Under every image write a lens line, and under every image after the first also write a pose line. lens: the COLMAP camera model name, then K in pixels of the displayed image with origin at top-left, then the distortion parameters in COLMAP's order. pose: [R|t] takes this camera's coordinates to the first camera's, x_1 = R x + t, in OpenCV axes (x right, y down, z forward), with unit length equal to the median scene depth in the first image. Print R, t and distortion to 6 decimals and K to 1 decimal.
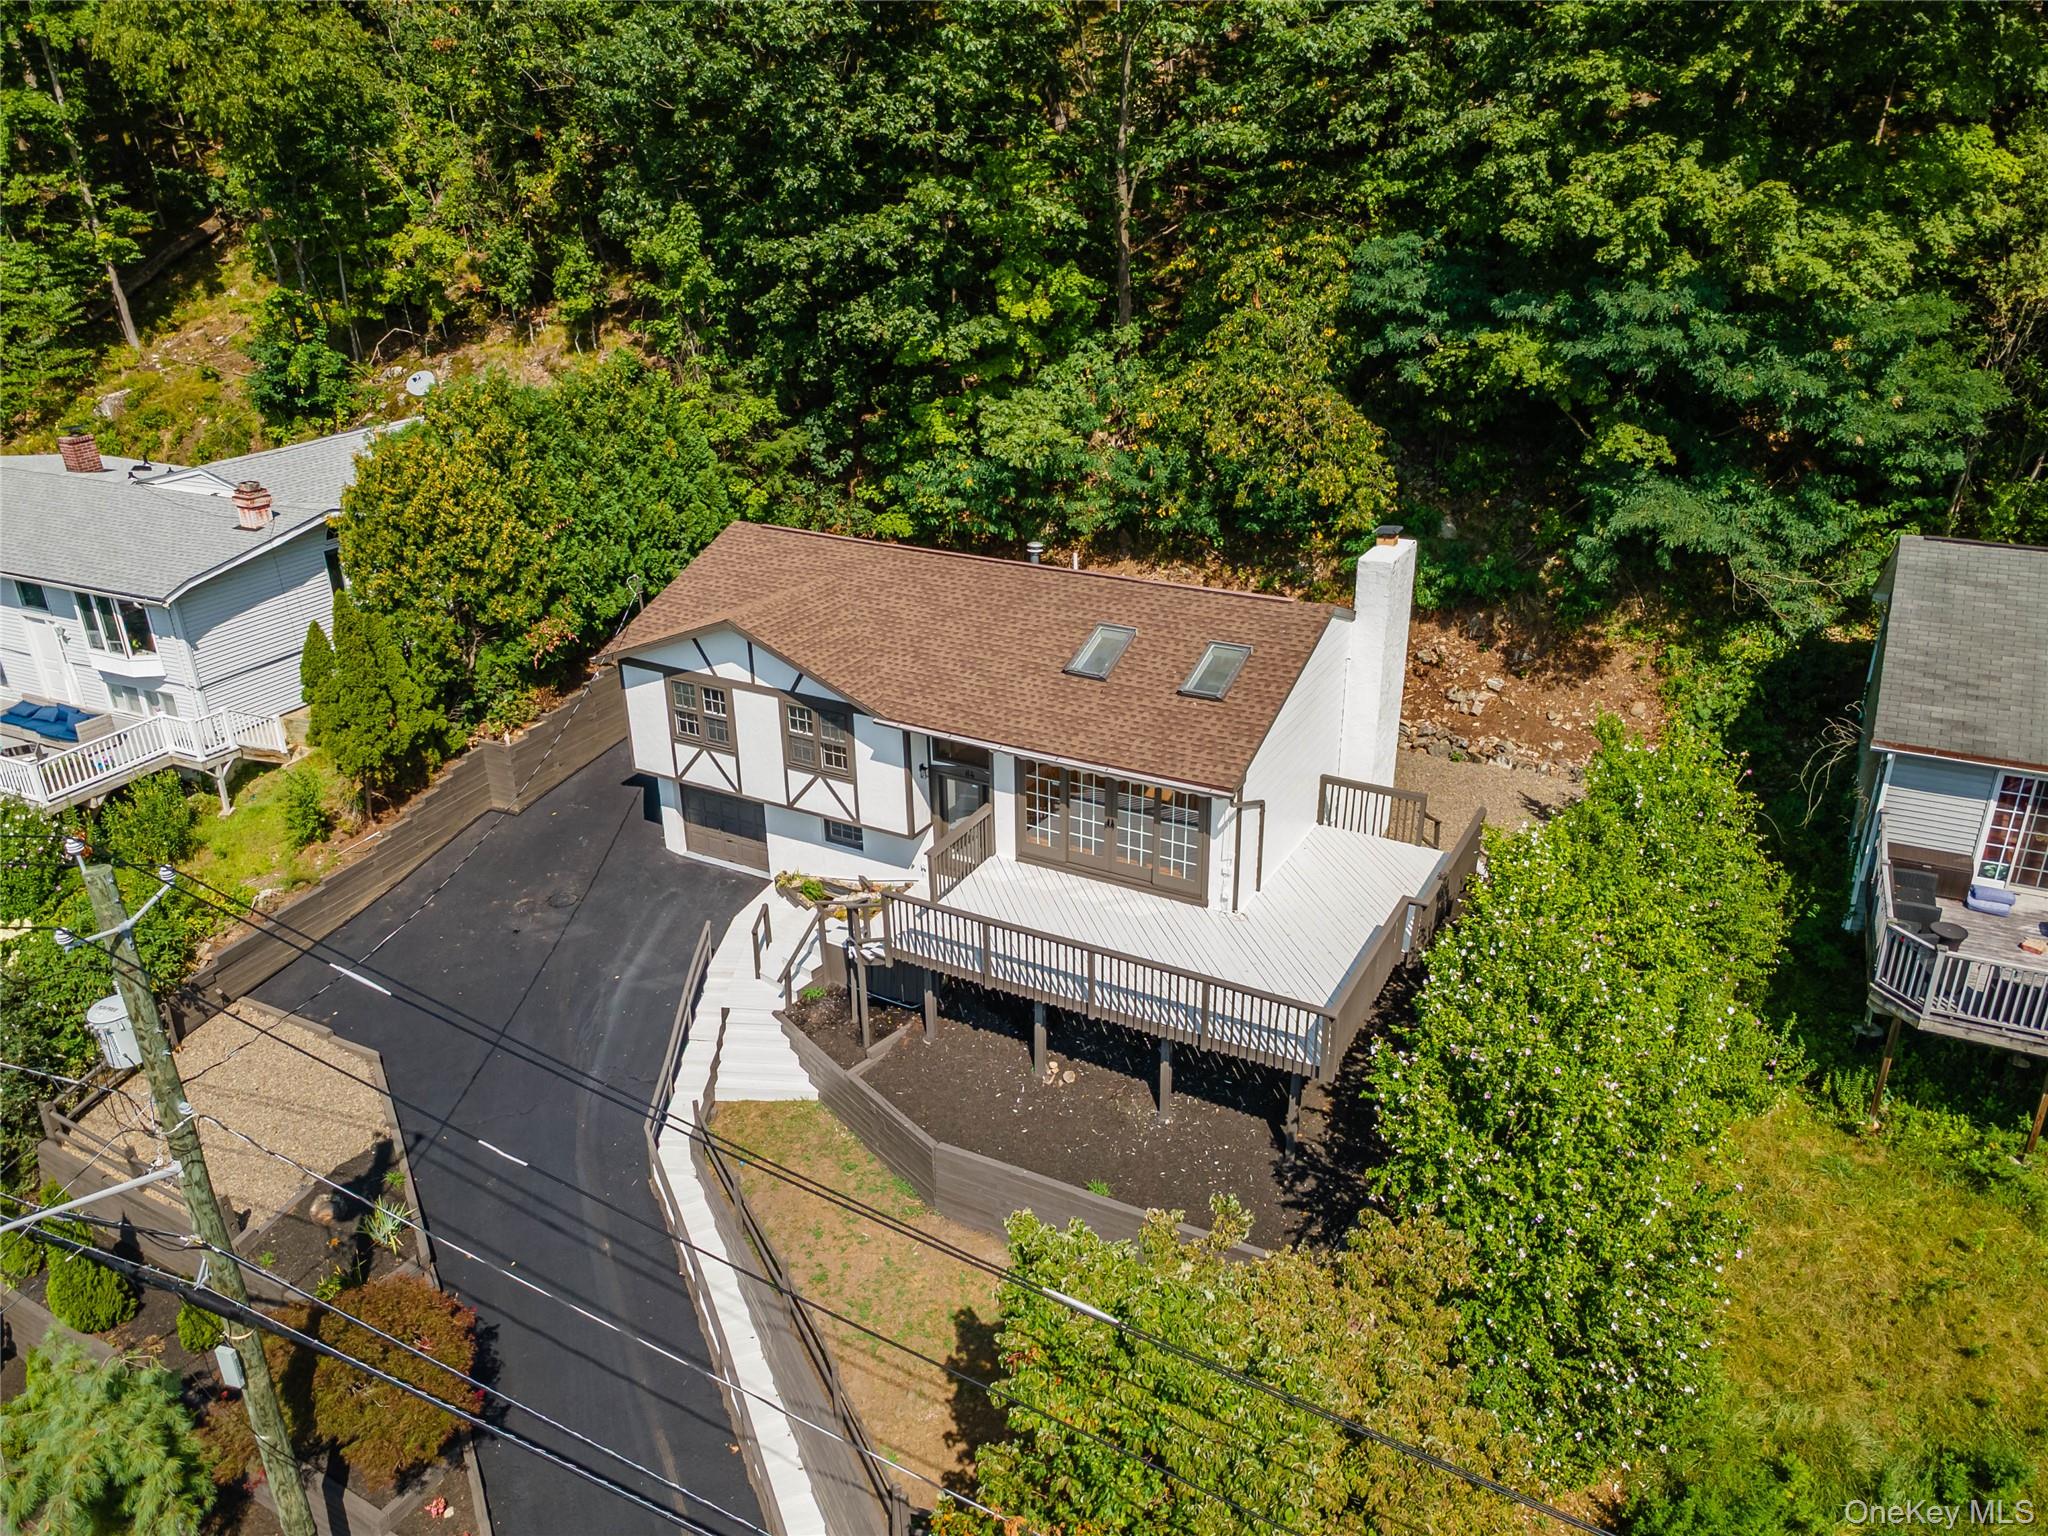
lens RADIAL K [[1504.0, 0, 1014.7], [0, 1504.0, 752.9], [0, 0, 1]] dist [0.039043, 0.005167]
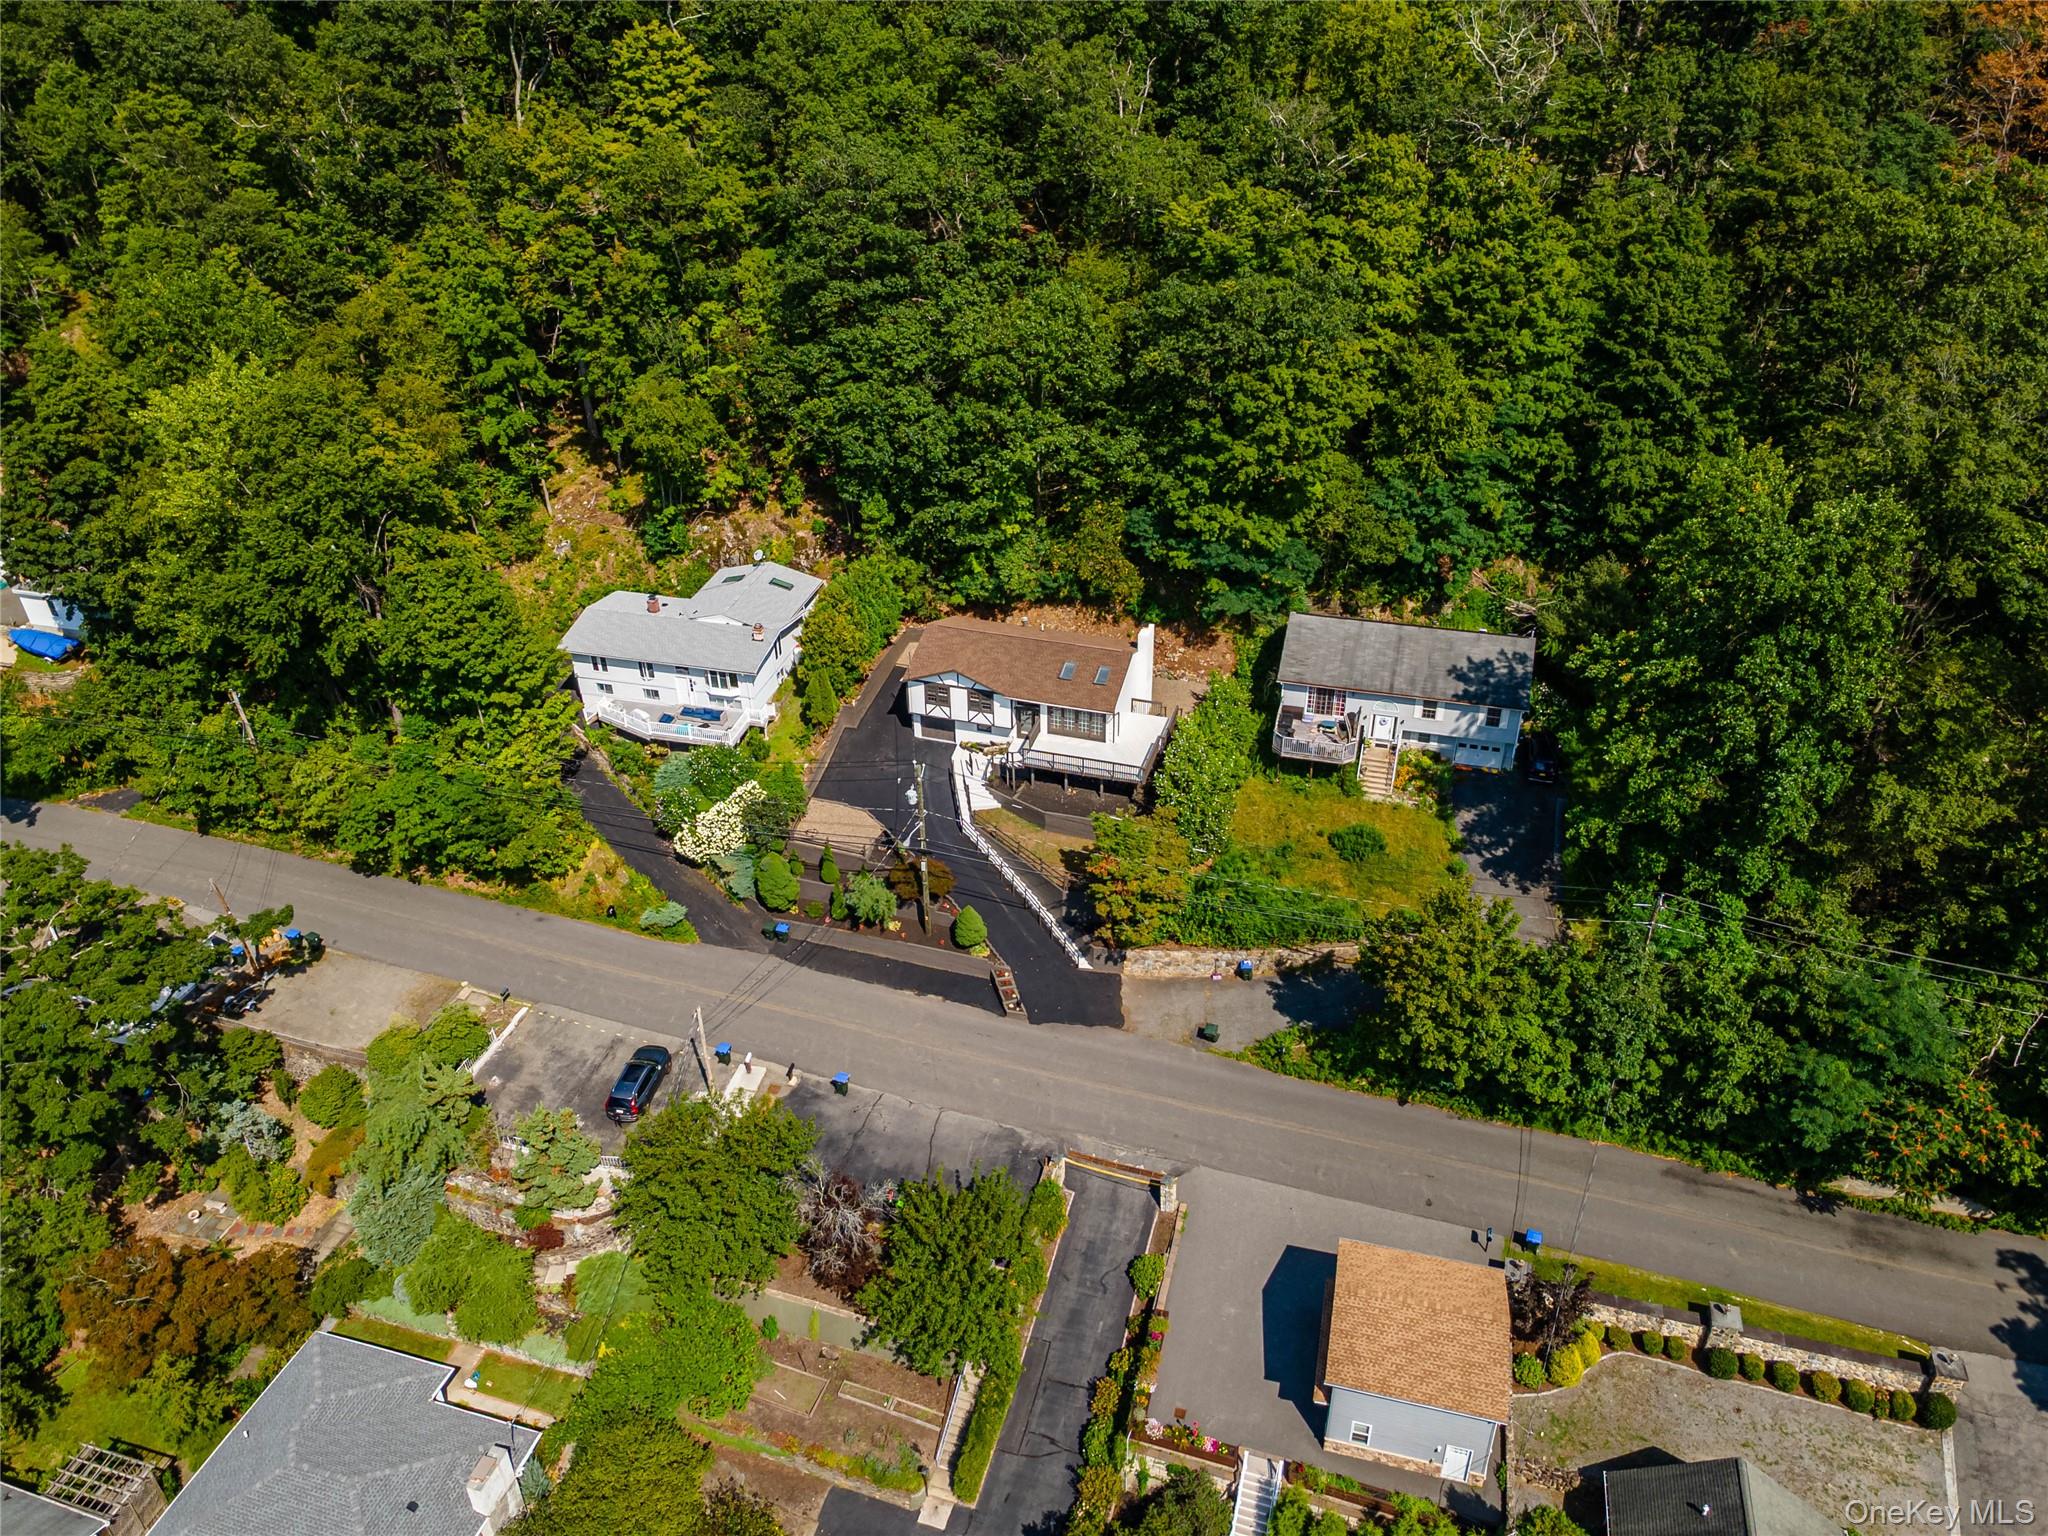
lens RADIAL K [[1504.0, 0, 1016.9], [0, 1504.0, 775.9], [0, 0, 1]] dist [0.039043, 0.005167]
pose [[0.981045, -0.106065, 0.162177, -0.578860], [0.077654, 0.981952, 0.172455, -0.392961], [-0.177541, -0.156593, 0.971575, -2.128480]]
